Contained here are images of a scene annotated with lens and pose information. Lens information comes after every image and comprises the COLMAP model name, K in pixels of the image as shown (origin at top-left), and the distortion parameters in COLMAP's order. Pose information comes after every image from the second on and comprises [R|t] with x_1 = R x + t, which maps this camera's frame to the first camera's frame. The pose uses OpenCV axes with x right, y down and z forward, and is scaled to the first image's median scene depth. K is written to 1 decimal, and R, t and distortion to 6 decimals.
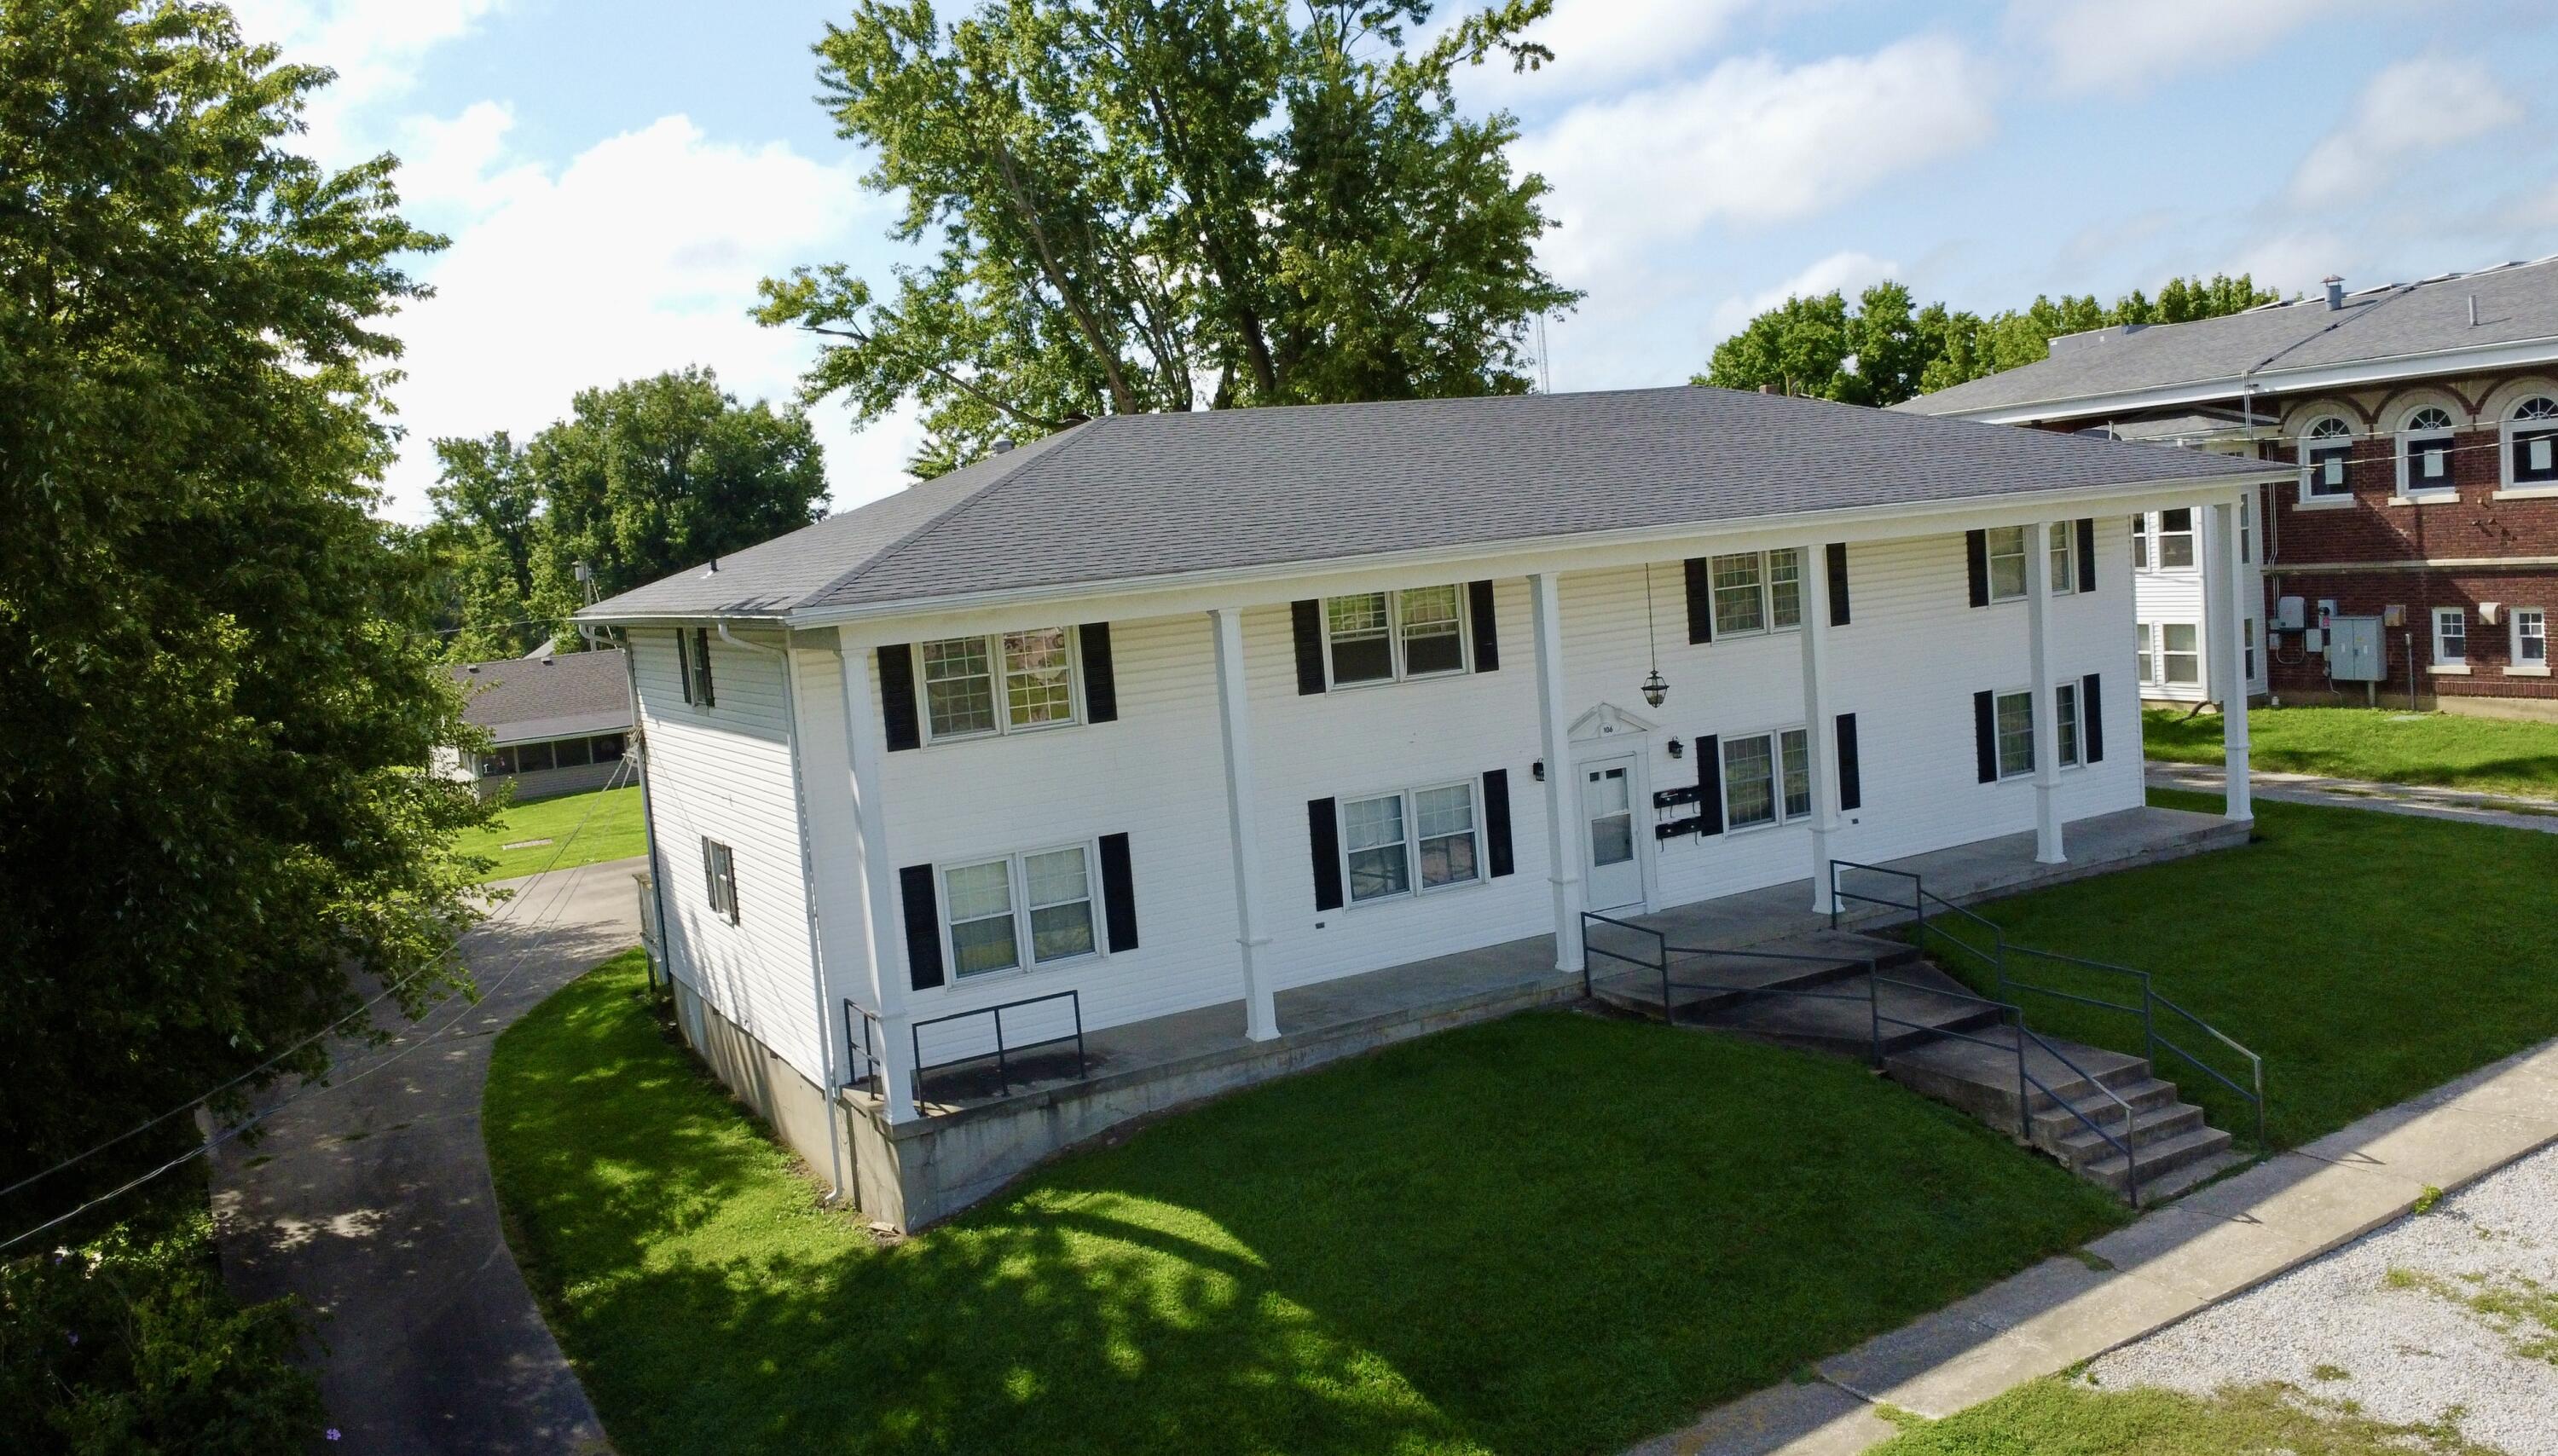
lens RADIAL K [[1954.5, 0, 1272.3], [0, 1954.5, 724.2], [0, 0, 1]] dist [-0.008844, 0.002536]
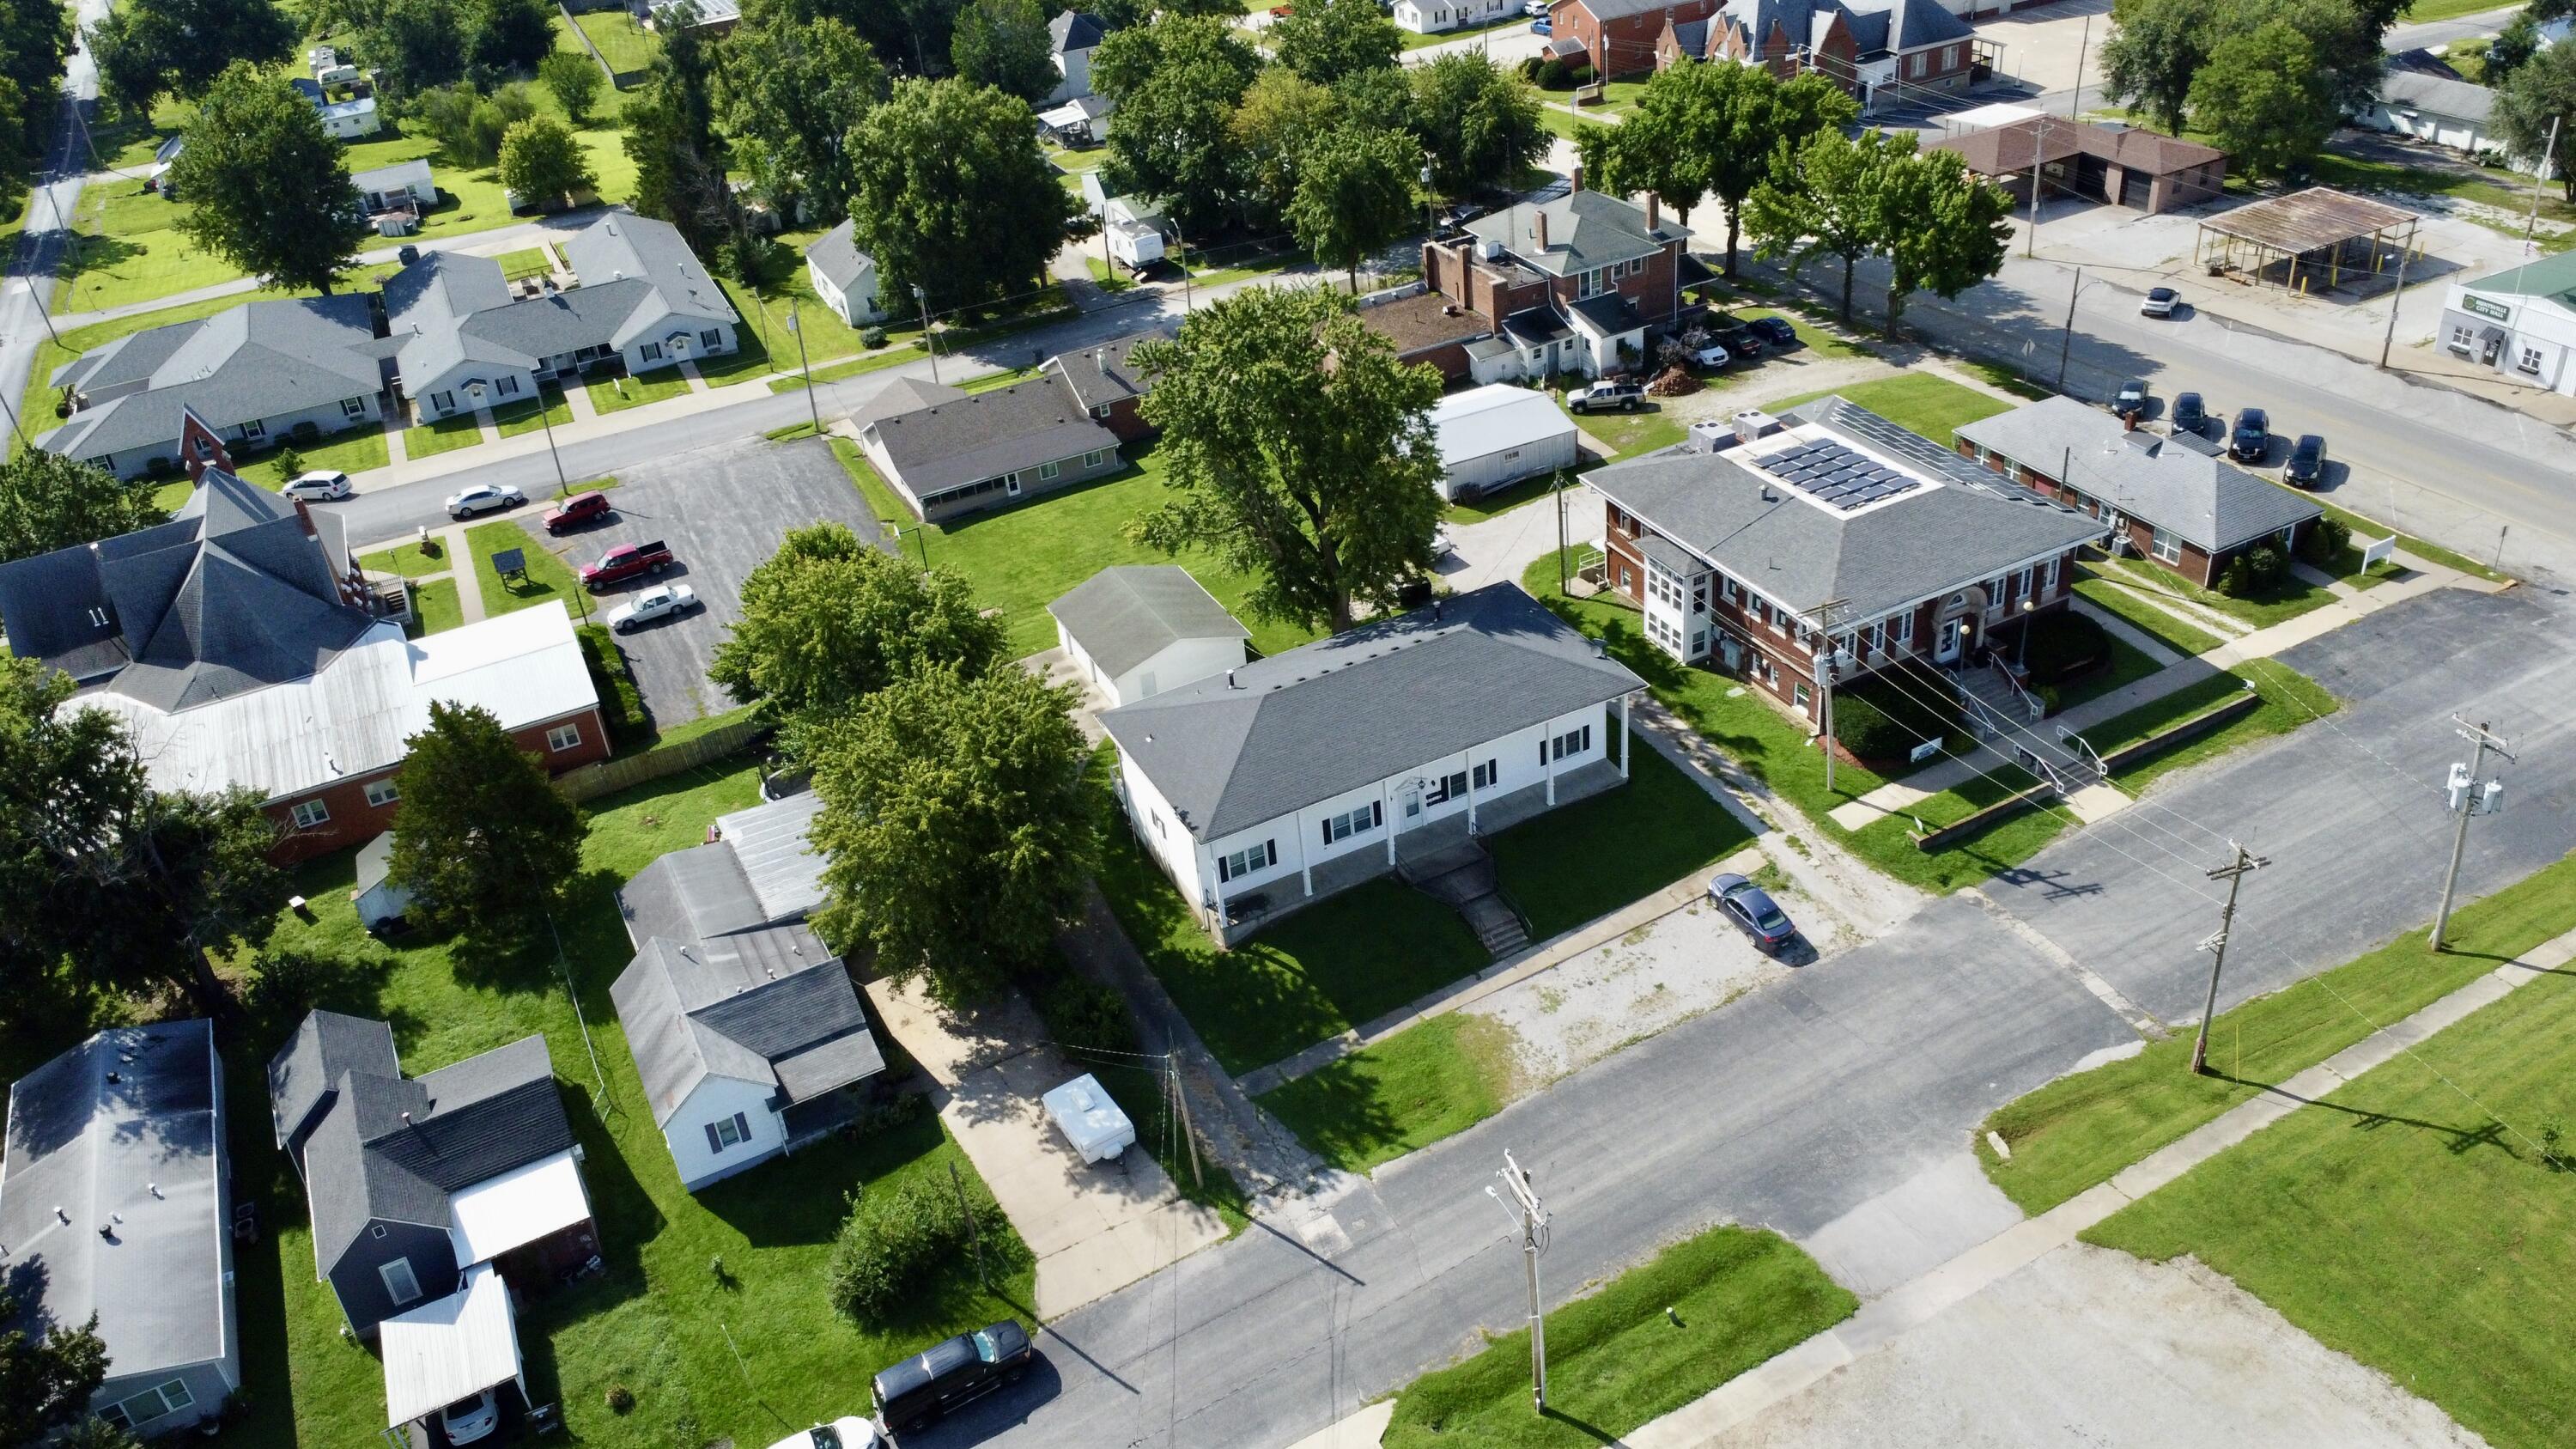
lens RADIAL K [[1943.9, 0, 1303.2], [0, 1943.9, 732.5], [0, 0, 1]] dist [-0.003421, -0.004108]
pose [[0.999389, 0.018011, -0.029943, 0.093710], [-0.002447, 0.890903, 0.454187, -1.880633], [0.034857, -0.453836, 0.890403, -2.323808]]
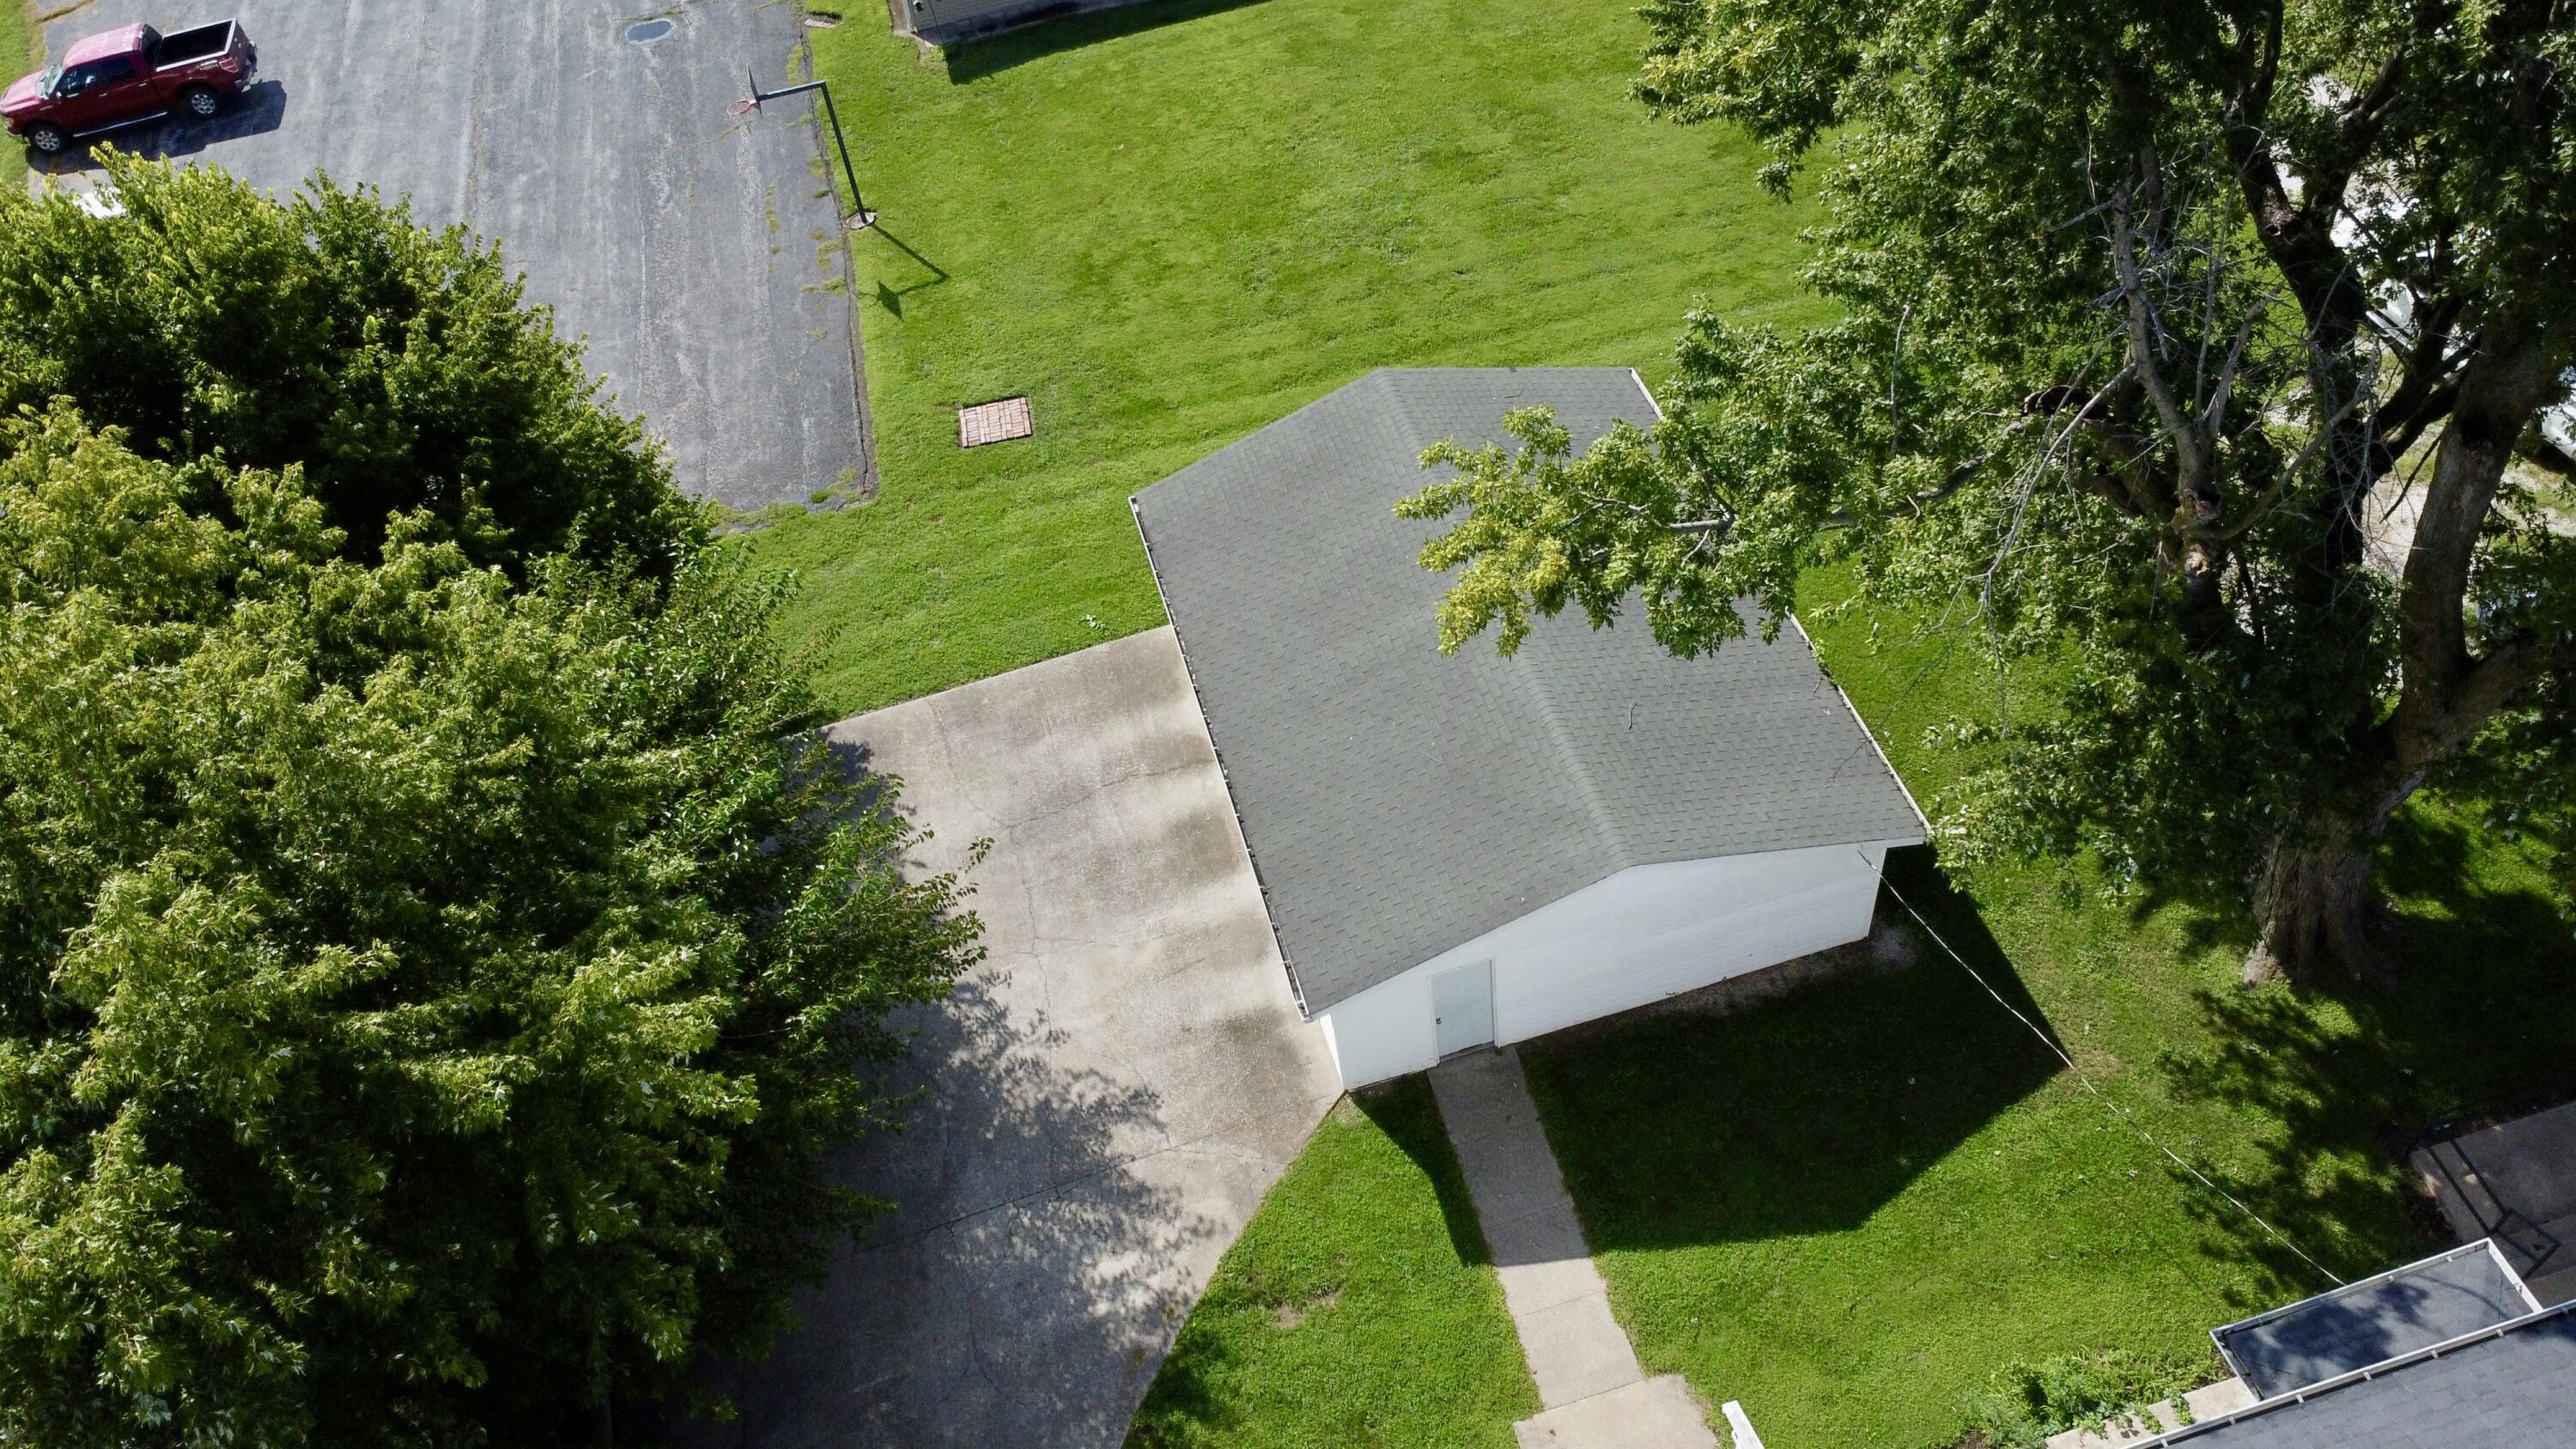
lens RADIAL K [[1943.9, 0, 1296.4], [0, 1943.9, 719.0], [0, 0, 1]] dist [-0.003421, -0.004108]
pose [[0.973657, 0.171287, -0.150510, -0.358757], [-0.017640, 0.714684, 0.699225, -0.786764], [0.227335, -0.678150, 0.698879, 1.089684]]
